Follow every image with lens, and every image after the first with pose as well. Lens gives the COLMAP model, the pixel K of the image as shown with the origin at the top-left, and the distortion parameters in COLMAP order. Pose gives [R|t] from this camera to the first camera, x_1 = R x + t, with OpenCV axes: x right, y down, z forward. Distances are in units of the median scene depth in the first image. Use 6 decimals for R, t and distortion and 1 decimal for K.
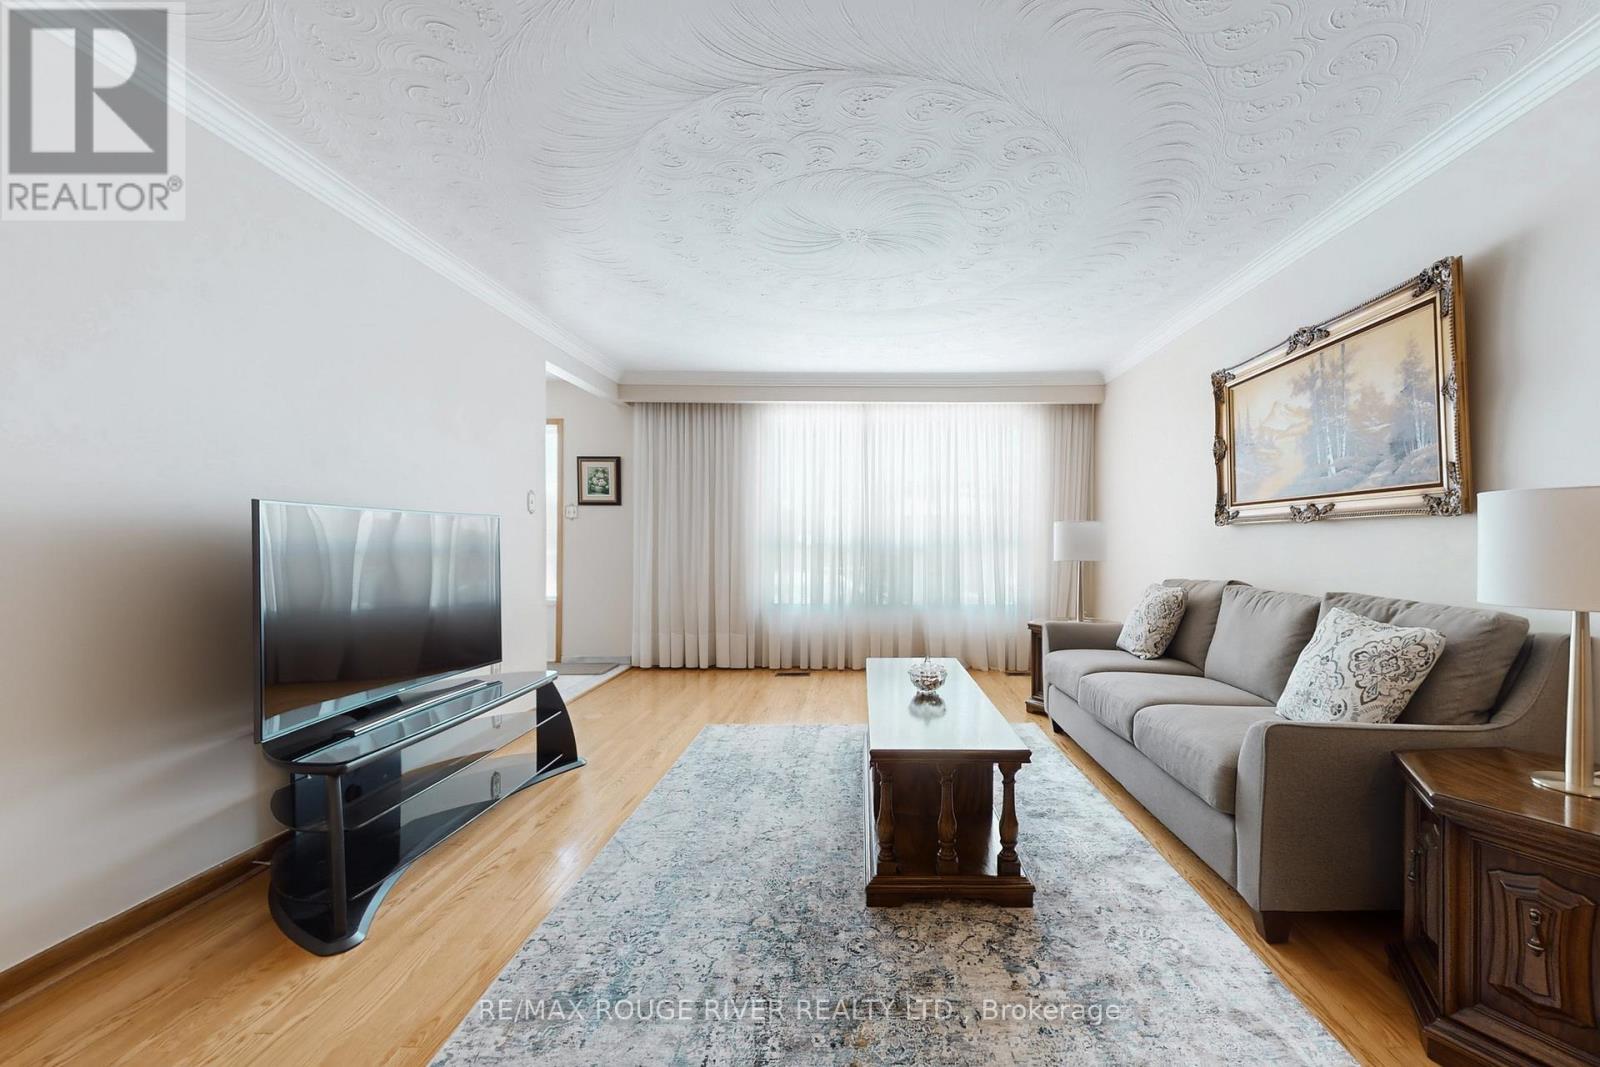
lens RADIAL K [[642.5, 0, 858.0], [0, 642.5, 550.0], [0, 0, 1]] dist [0.001531, 0.000104]
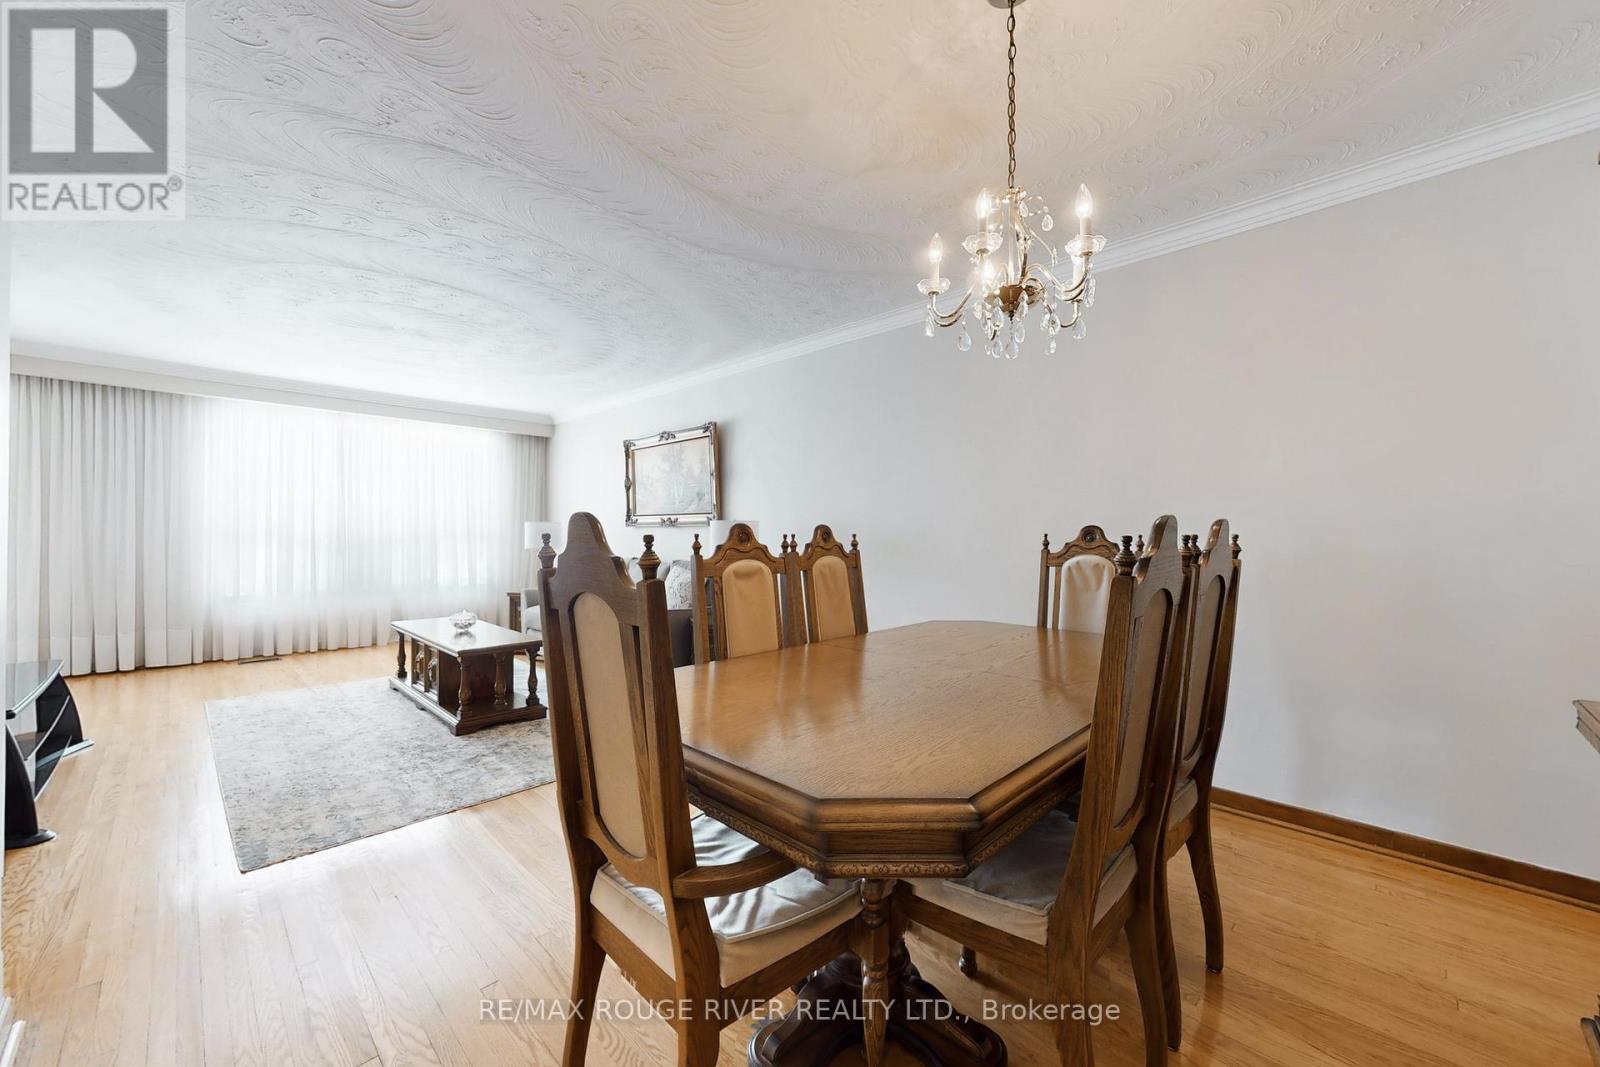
lens RADIAL K [[621.5, 0, 807.7], [0, 621.5, 532.2], [0, 0, 1]] dist [0.008367, -0.000067]
pose [[0.697923, 0.002280, 0.716169, -0.332779], [0.006547, 0.999933, -0.009564, -0.003704], [-0.716143, 0.011364, 0.697861, -0.574729]]
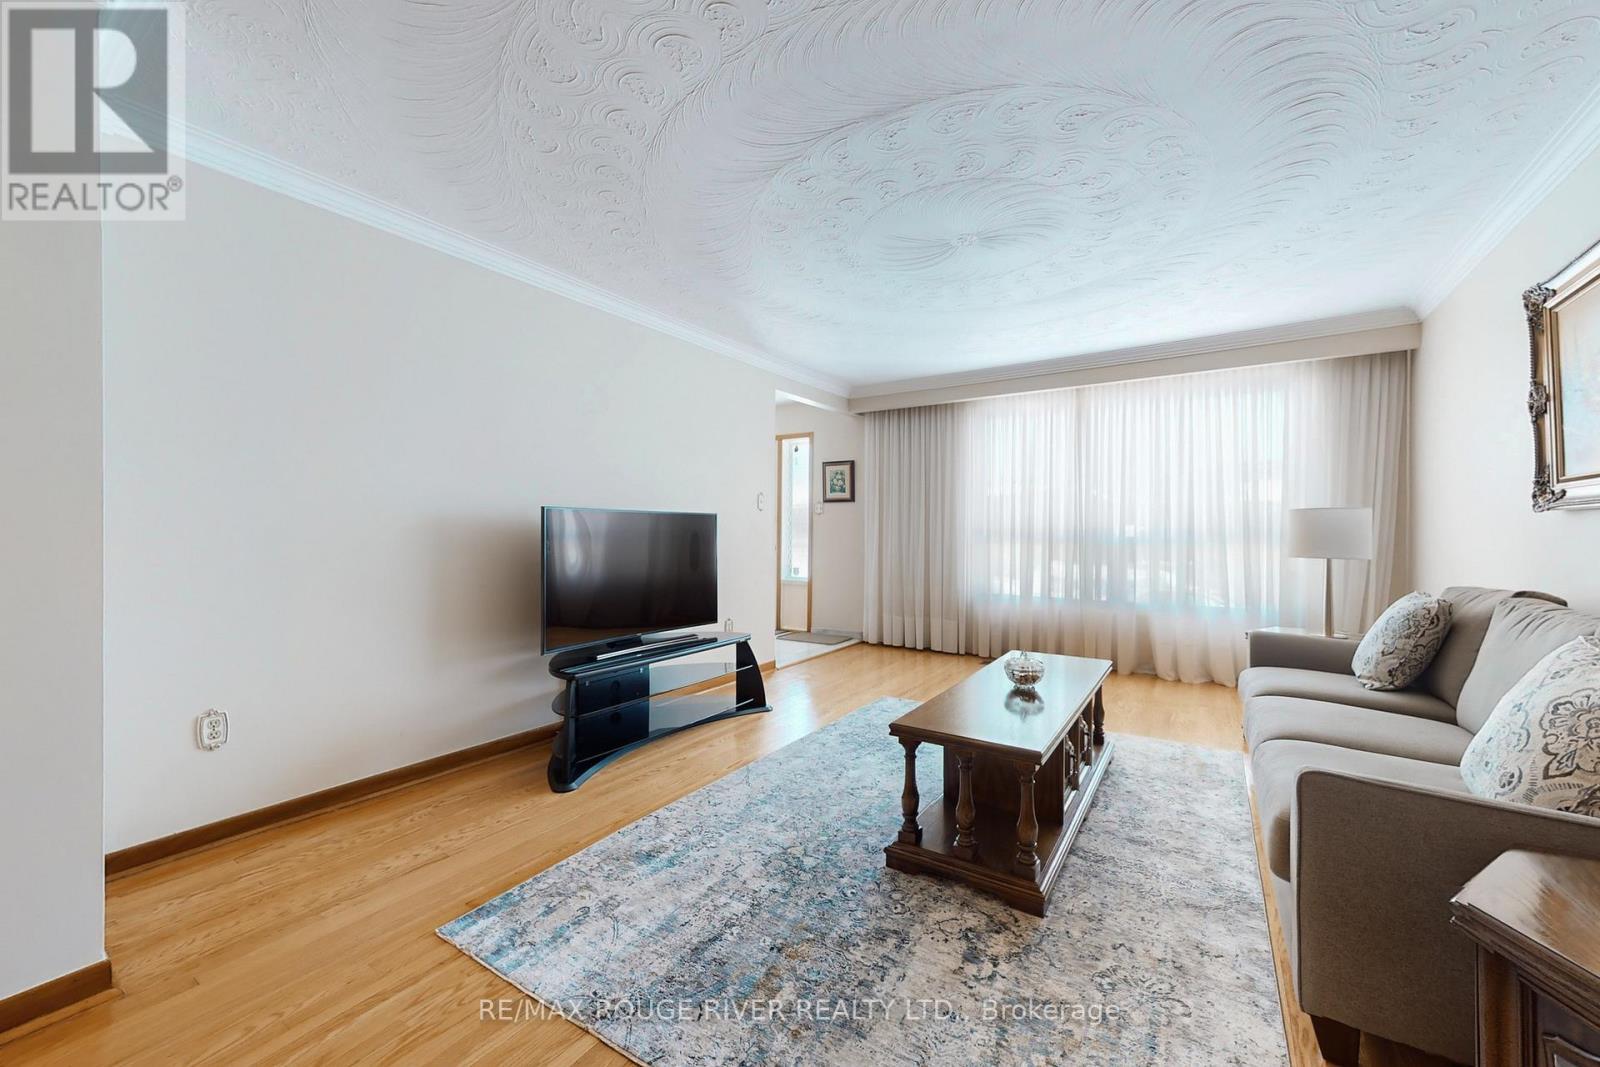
lens RADIAL K [[621.5, 0, 807.7], [0, 621.5, 532.2], [0, 0, 1]] dist [0.008367, -0.000067]
pose [[0.839823, 0.000464, -0.542860, 0.284317], [-0.007581, 0.999912, -0.010873, -0.002471], [0.542808, 0.013246, 0.839753, 0.014944]]
